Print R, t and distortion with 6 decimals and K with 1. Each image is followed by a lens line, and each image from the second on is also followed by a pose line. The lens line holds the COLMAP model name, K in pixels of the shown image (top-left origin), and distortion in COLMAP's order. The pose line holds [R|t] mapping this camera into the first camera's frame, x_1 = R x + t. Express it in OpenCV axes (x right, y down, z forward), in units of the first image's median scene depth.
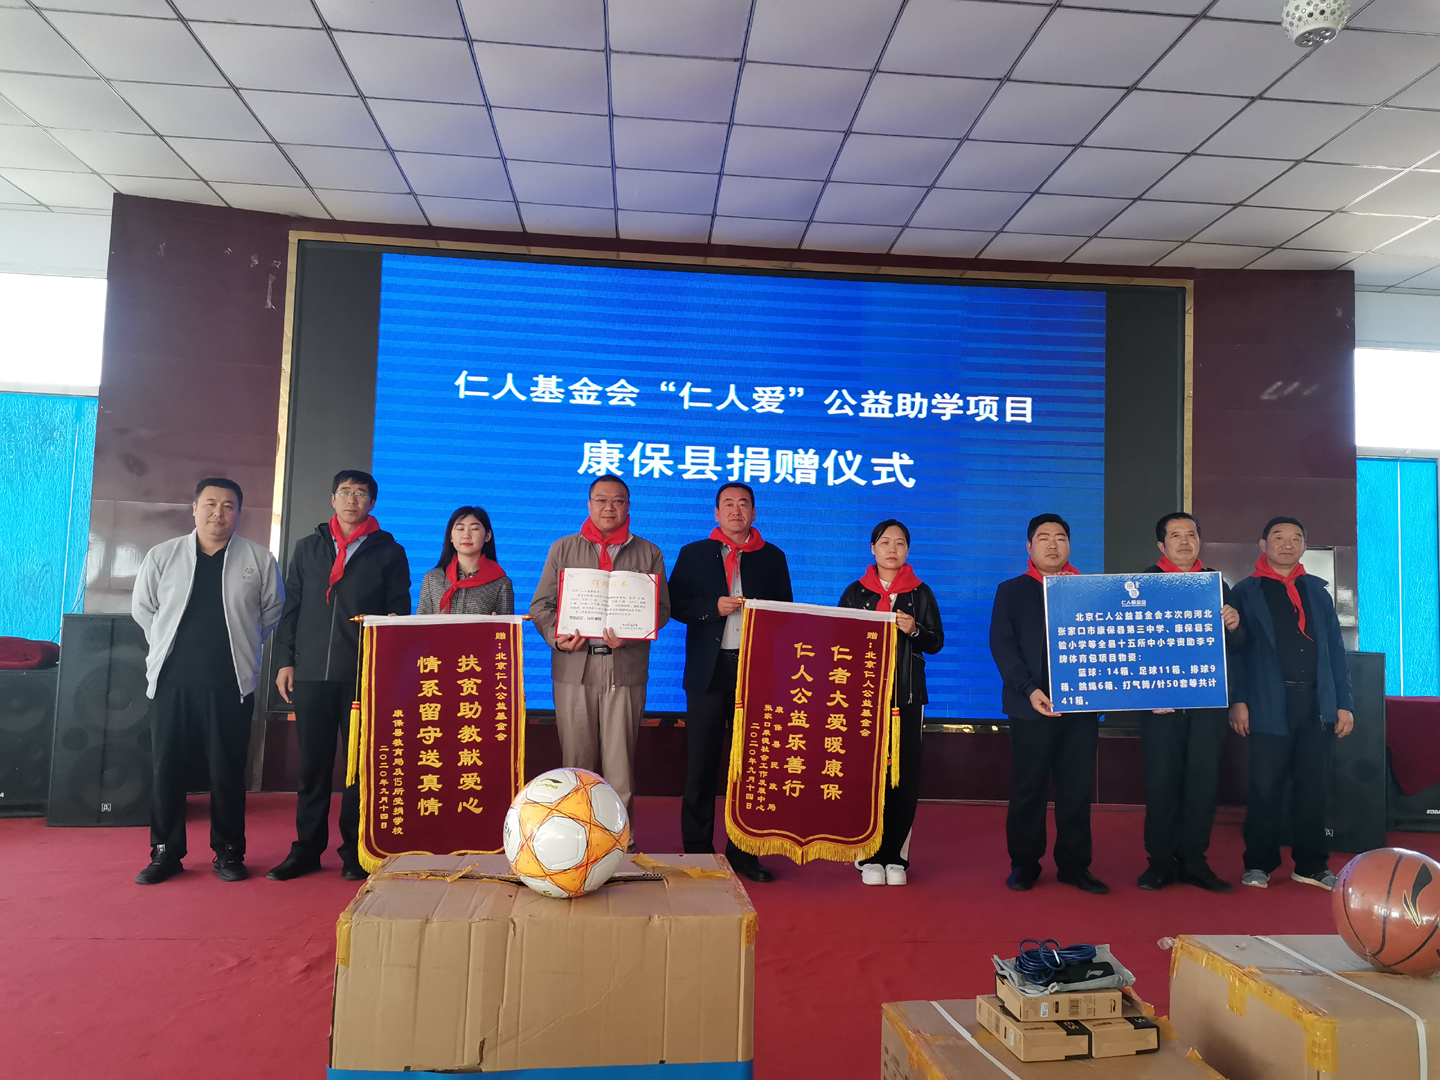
lens RADIAL K [[1057.8, 0, 724.5], [0, 1057.8, 544.9], [0, 0, 1]] dist [0.086899, -0.096747]
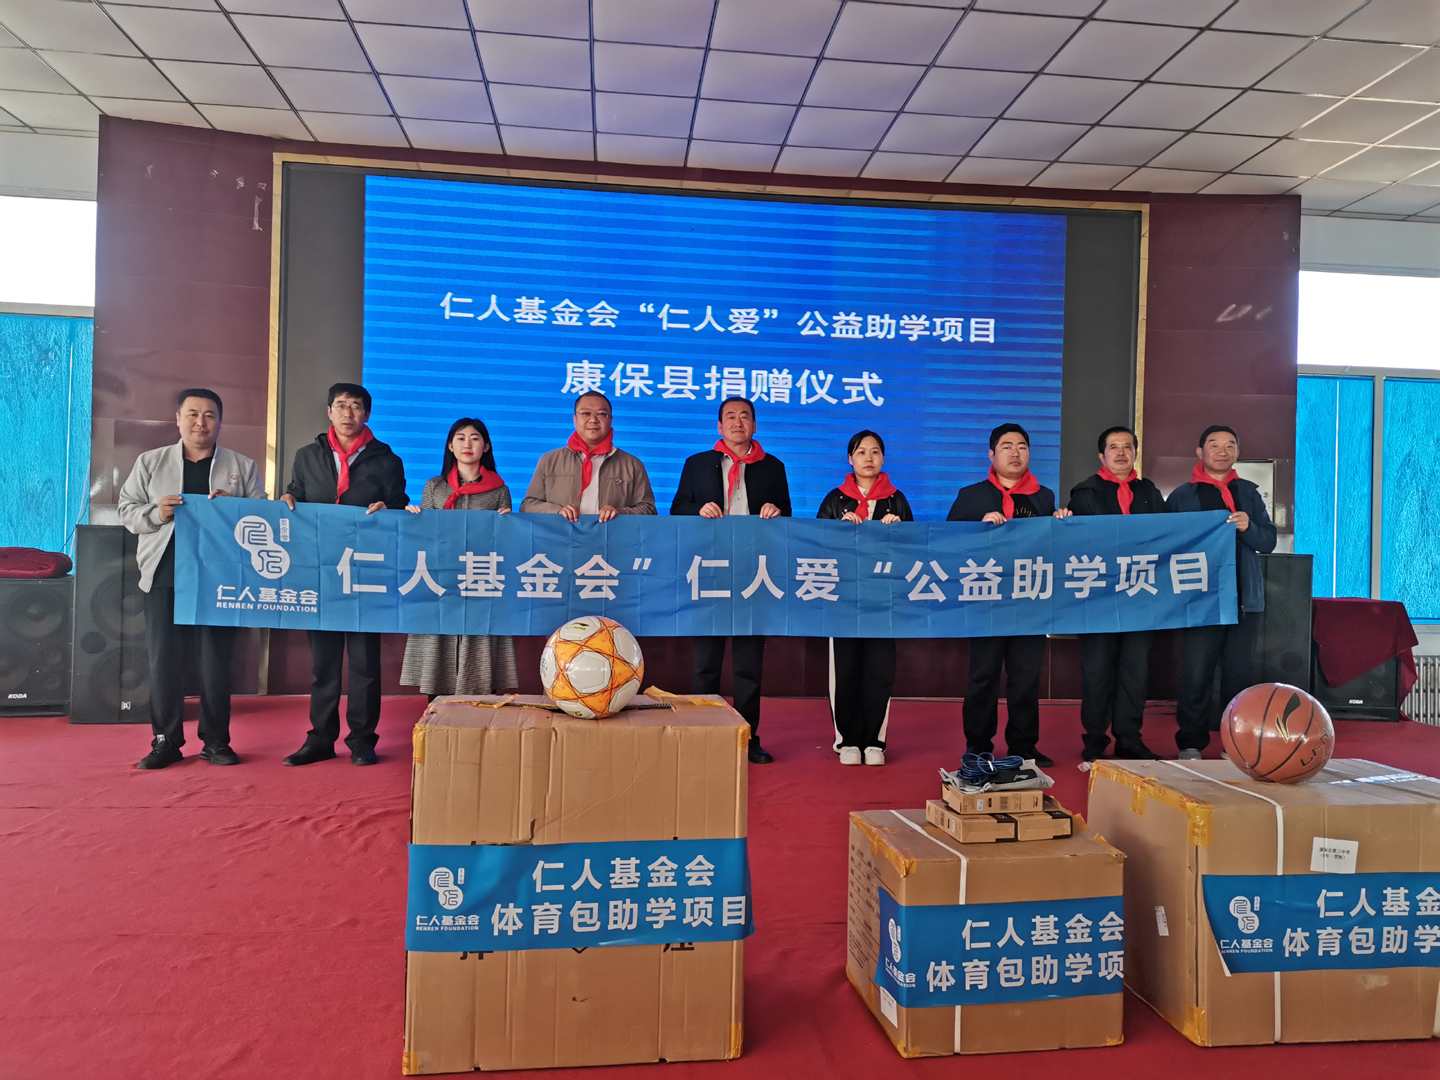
lens RADIAL K [[1057.8, 0, 724.5], [0, 1057.8, 544.9], [0, 0, 1]] dist [0.086899, -0.096747]
pose [[0.999596, -0.006859, 0.027581, -0.007871], [0.005030, 0.997818, 0.065830, 0.013695], [-0.027972, -0.065665, 0.997450, -0.054241]]
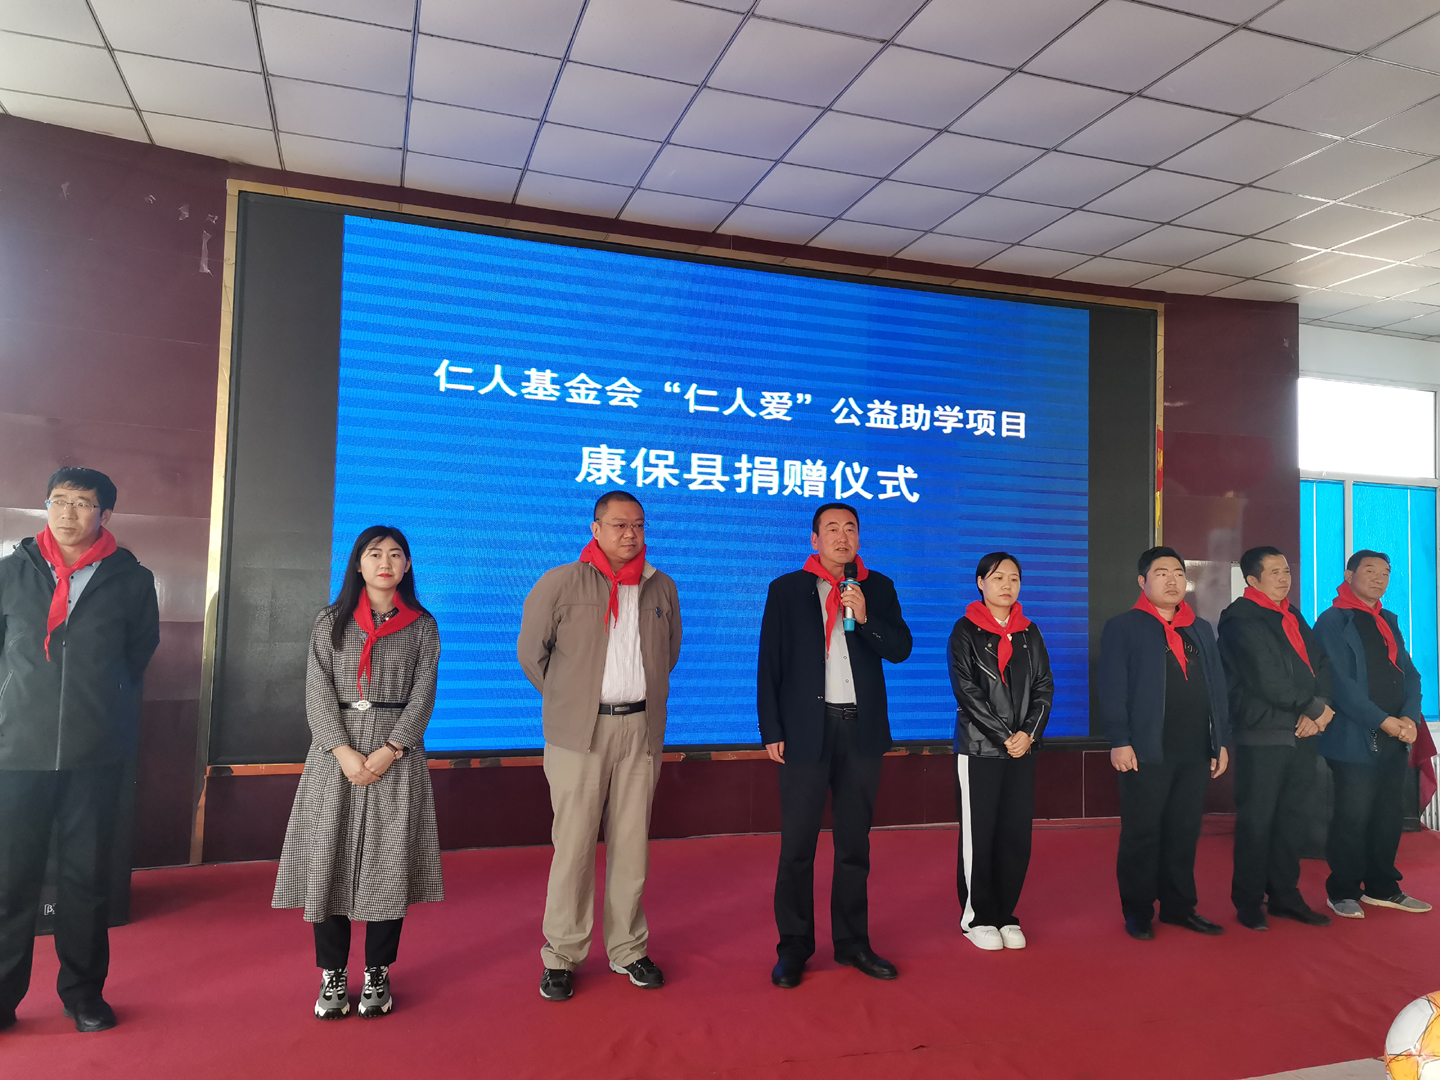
lens RADIAL K [[1057.8, 0, 724.5], [0, 1057.8, 544.9], [0, 0, 1]] dist [0.086899, -0.096747]
pose [[0.971905, 0.007287, 0.235263, -0.224323], [-0.014040, 0.999536, 0.027042, -0.039525], [-0.234956, -0.029585, 0.971556, 0.100680]]
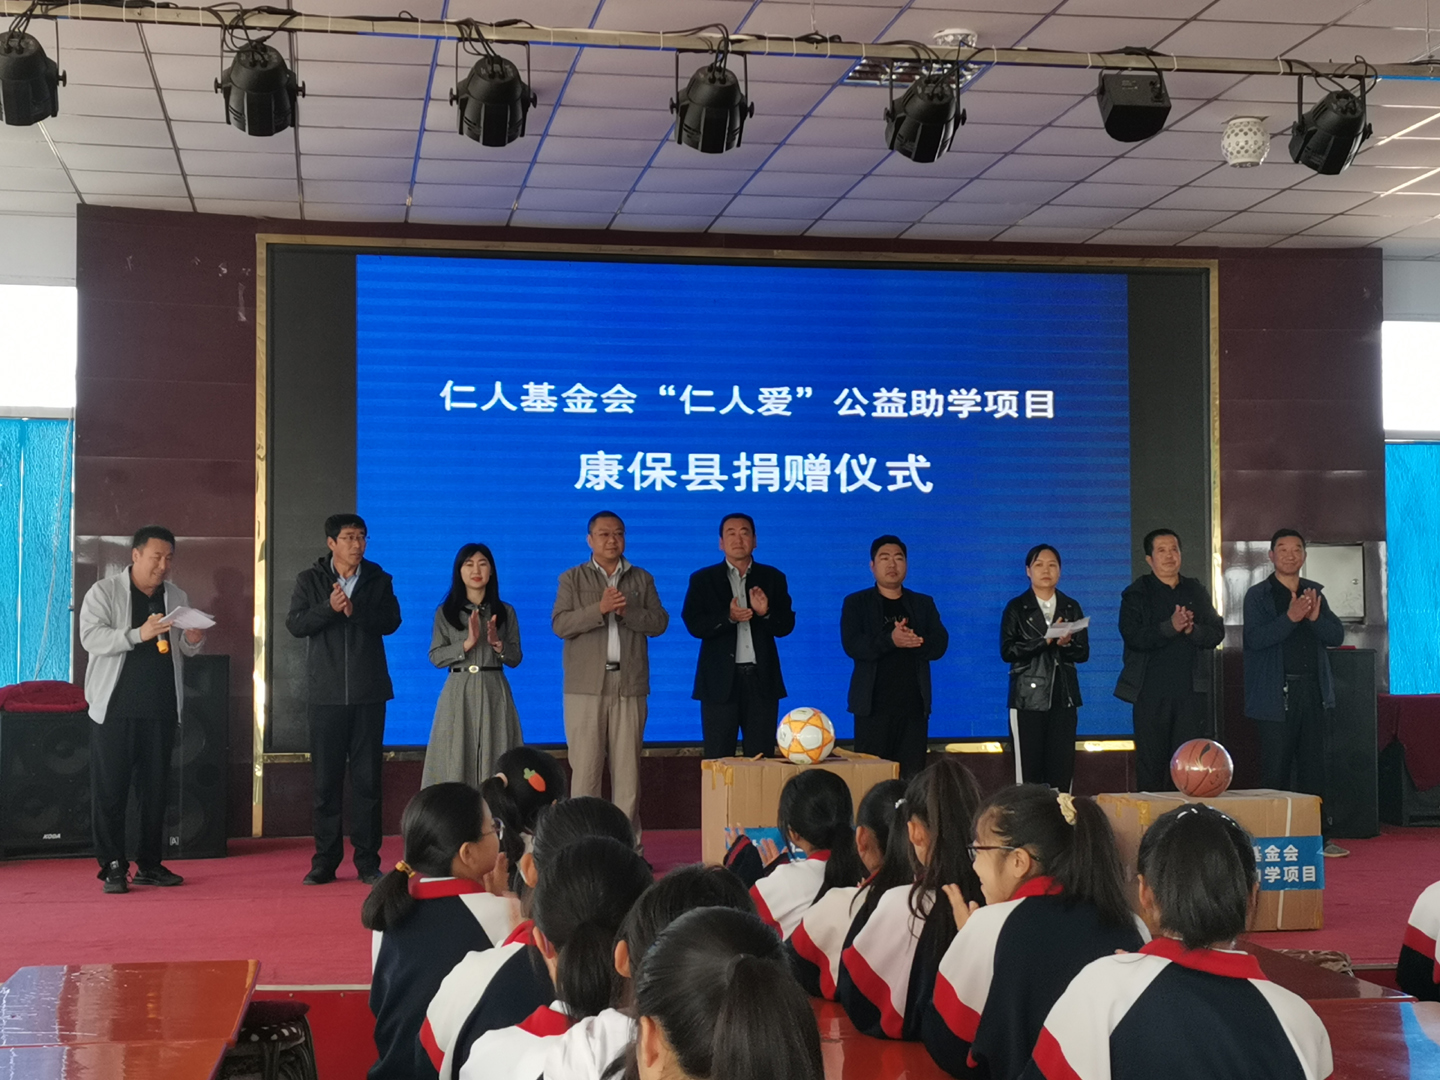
lens RADIAL K [[2183.4, 0, 720.0], [0, 2183.4, 540.0], [0, 0, 1]] dist [0.085086, -0.082880]
pose [[0.994703, -0.029288, 0.098529, -0.200220], [0.026974, 0.999330, 0.024745, -0.065323], [-0.099187, -0.021957, 0.994826, -0.907632]]
